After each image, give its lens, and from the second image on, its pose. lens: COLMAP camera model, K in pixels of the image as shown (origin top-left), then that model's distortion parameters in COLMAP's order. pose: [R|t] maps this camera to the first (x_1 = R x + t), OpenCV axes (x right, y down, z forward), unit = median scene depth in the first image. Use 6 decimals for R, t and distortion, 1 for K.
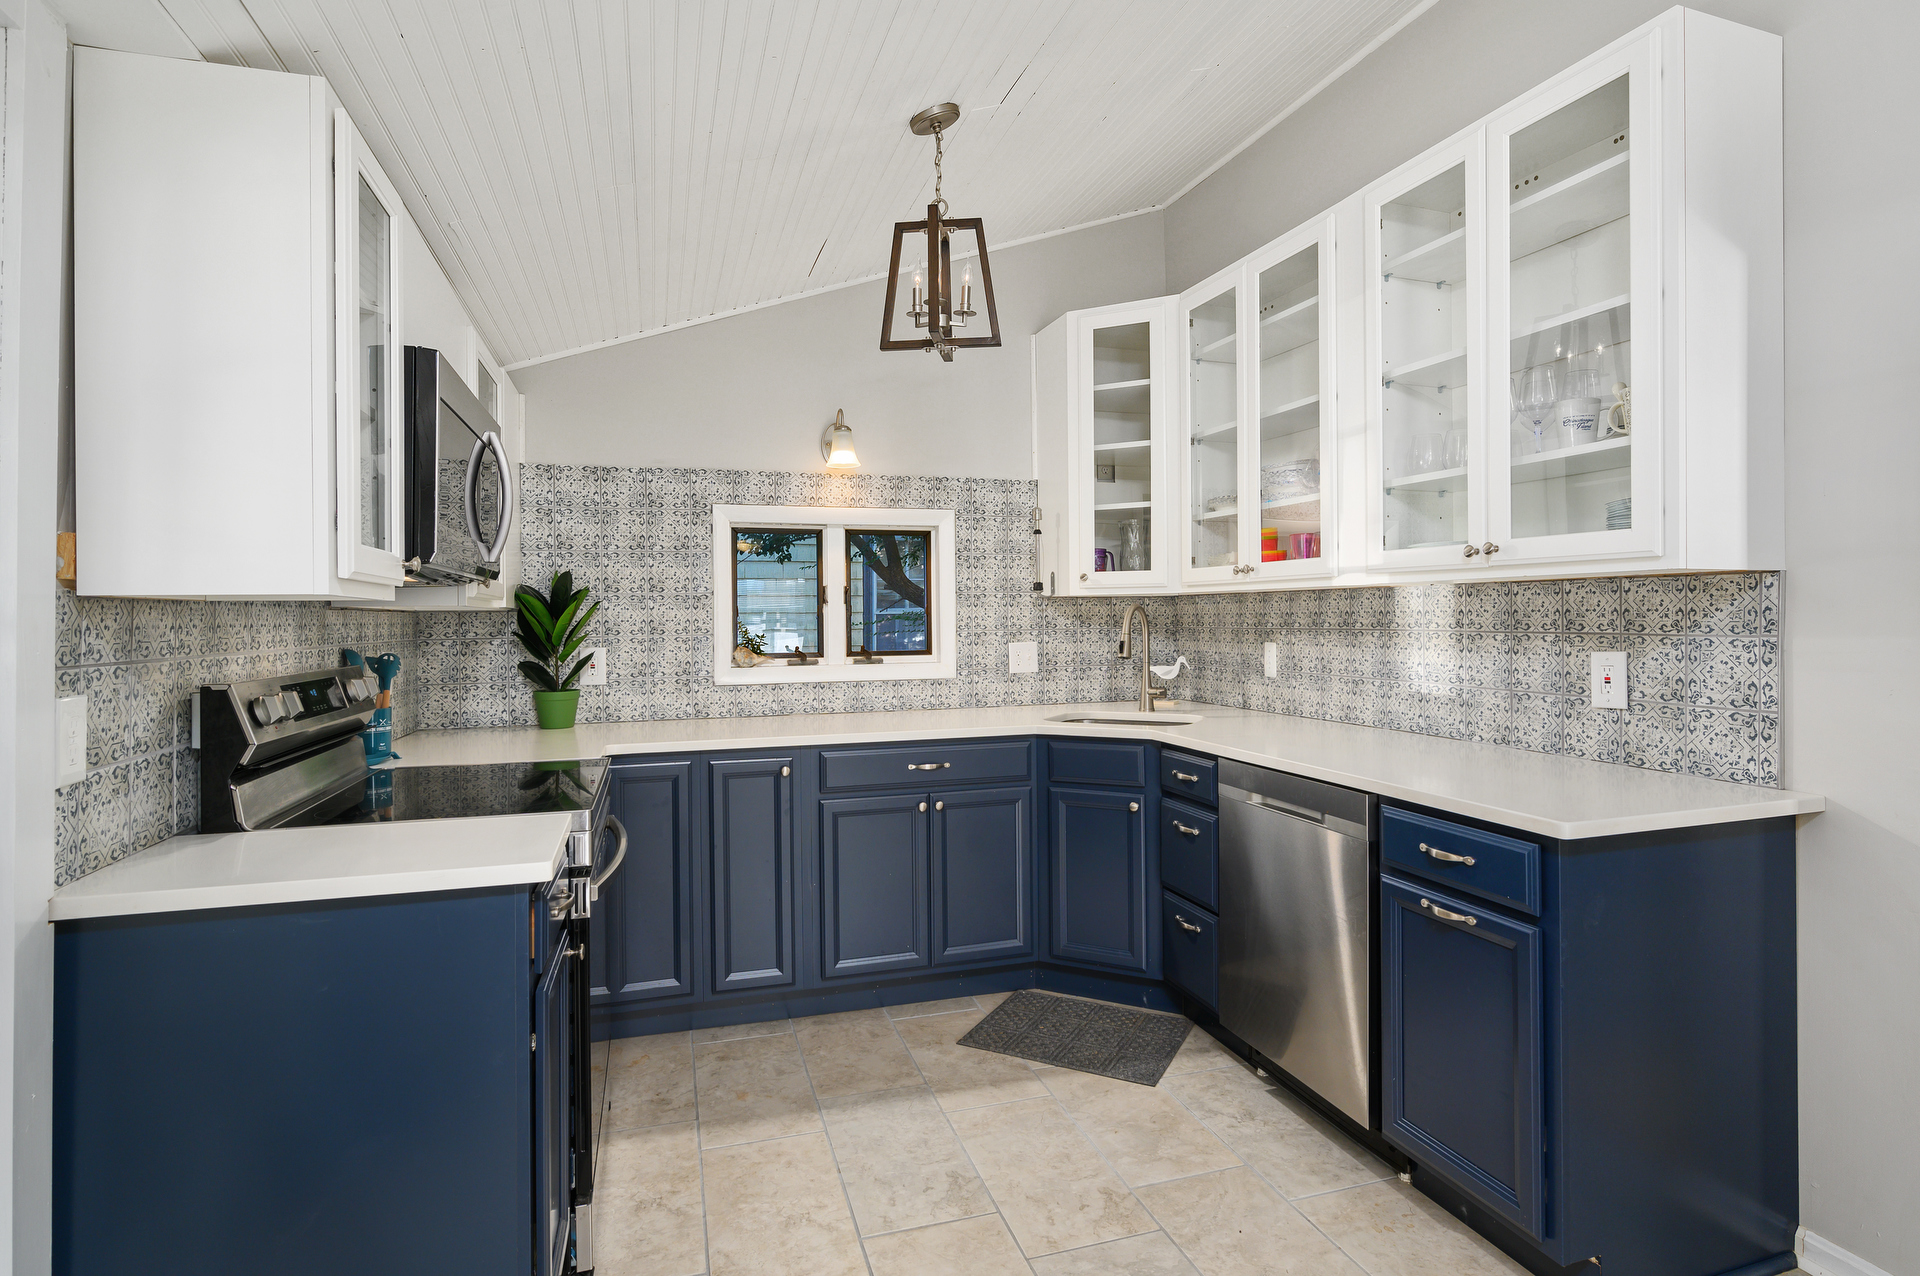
lens RADIAL K [[983.2, 0, 976.3], [0, 983.2, 608.2], [0, 0, 1]] dist [-0.007249, -0.000352]
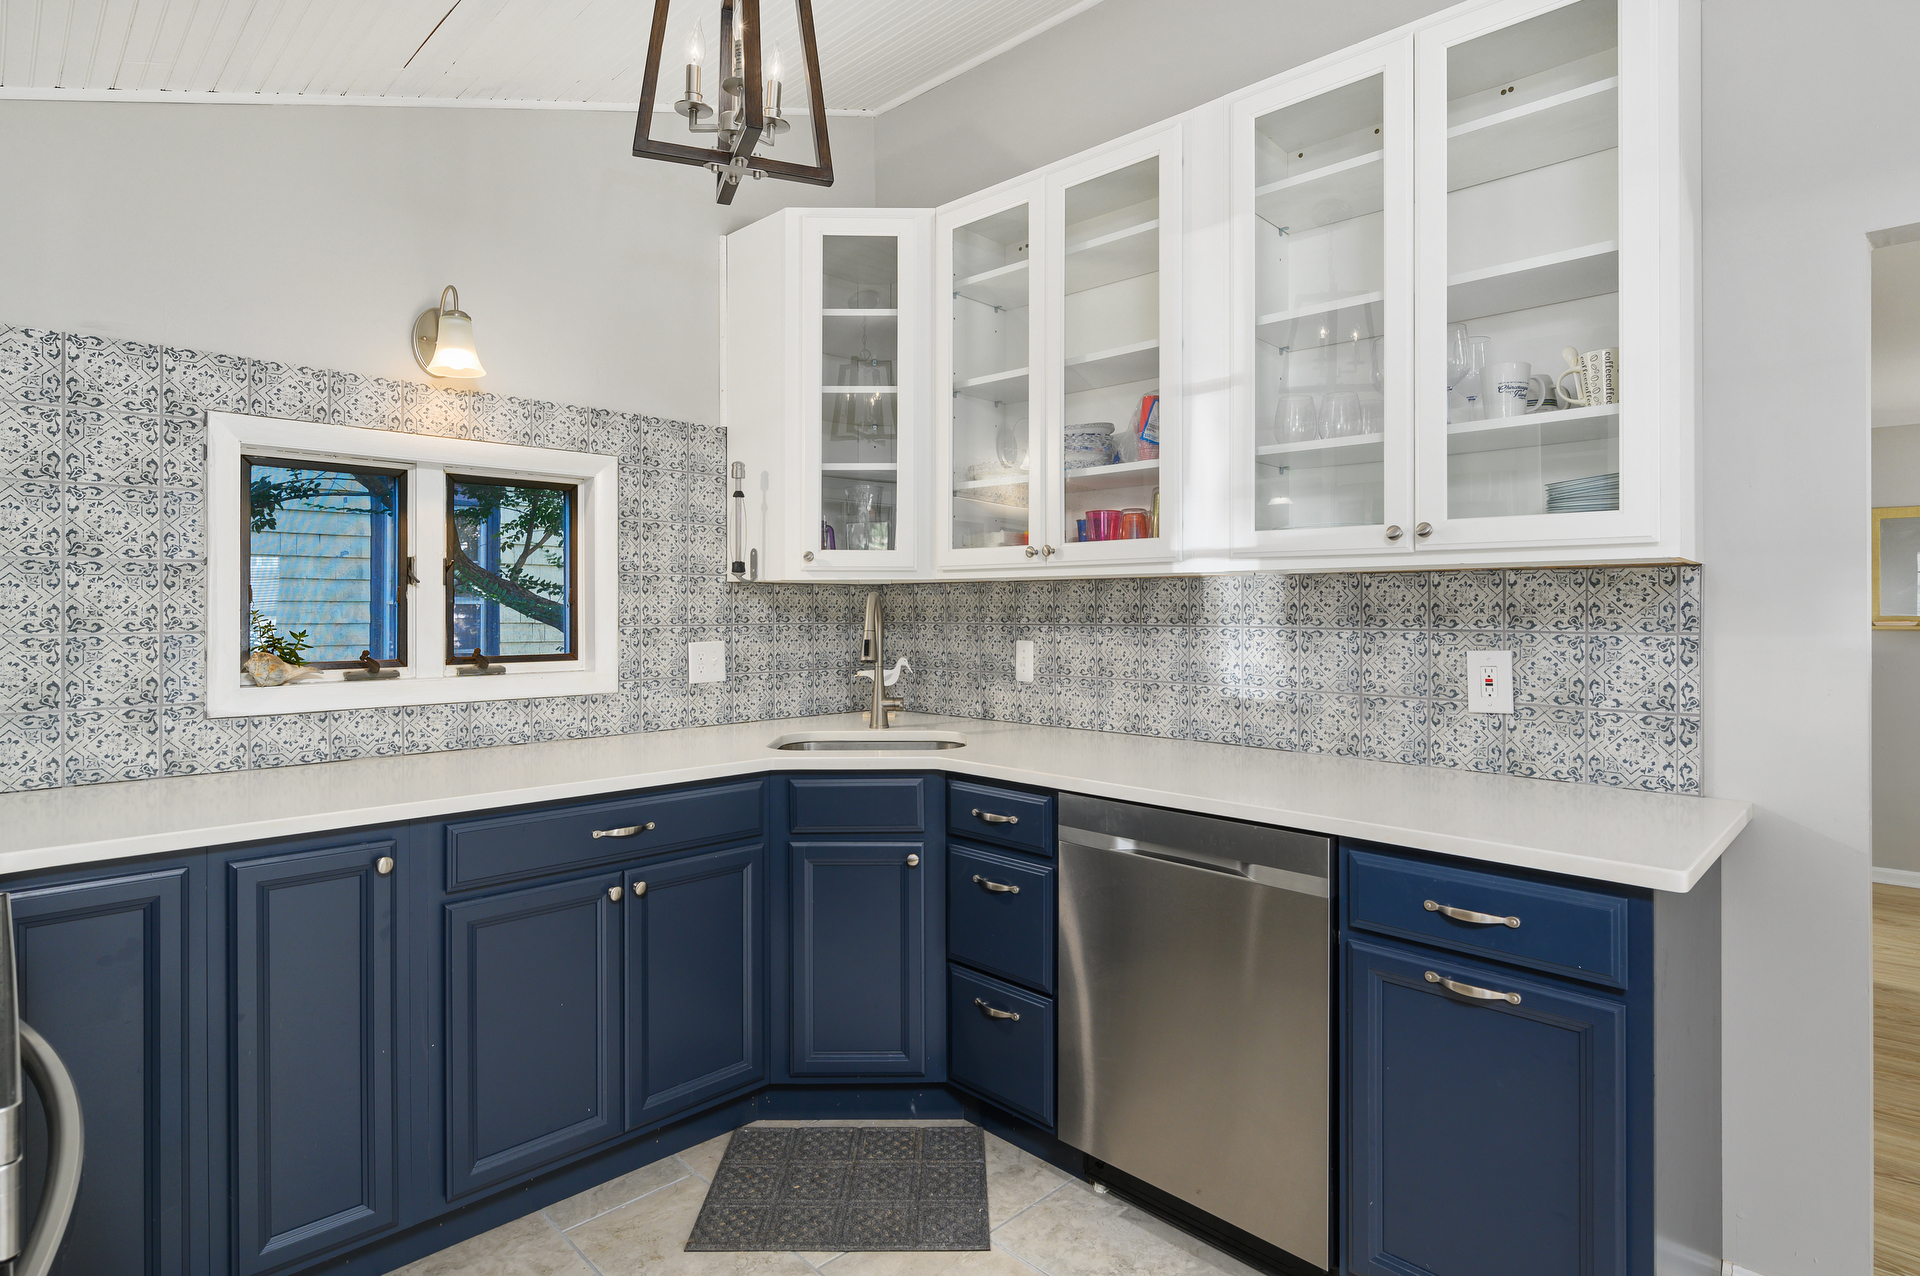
lens RADIAL K [[983.2, 0, 973.7], [0, 983.2, 599.7], [0, 0, 1]] dist [-0.007249, -0.000352]
pose [[0.888128, 0.013763, 0.459390, -0.143885], [-0.012151, 0.999905, -0.006465, 0.006371], [-0.459436, 0.000160, 0.888211, 0.299350]]
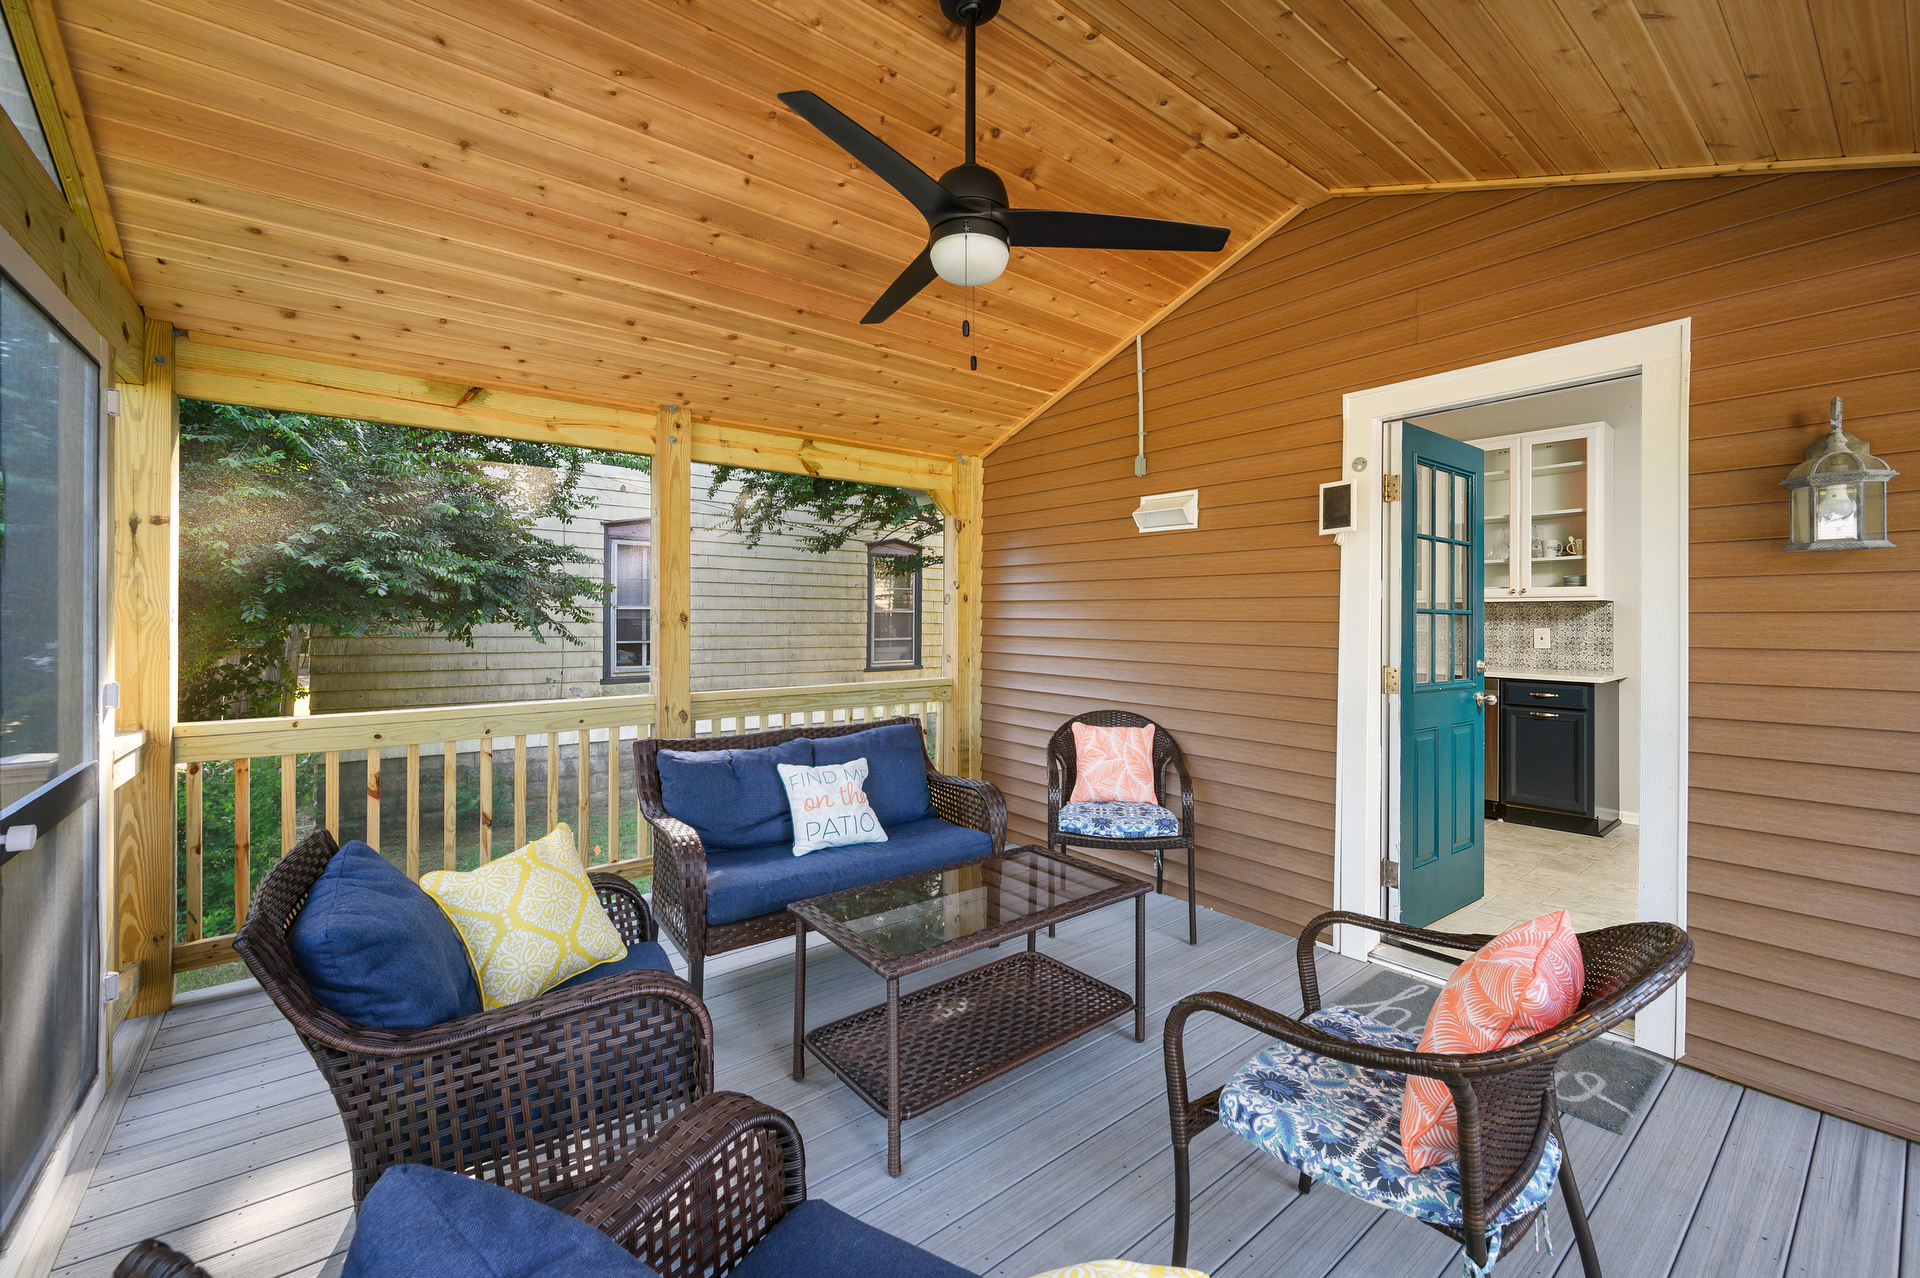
lens RADIAL K [[802.8, 0, 962.0], [0, 802.8, 610.8], [0, 0, 1]] dist [-0.002487, -0.000279]
pose [[0.922977, 0.015971, 0.384523, -1.278824], [-0.015163, 0.999872, -0.005134, 0.022635], [-0.384556, -0.001091, 0.923101, -0.344273]]
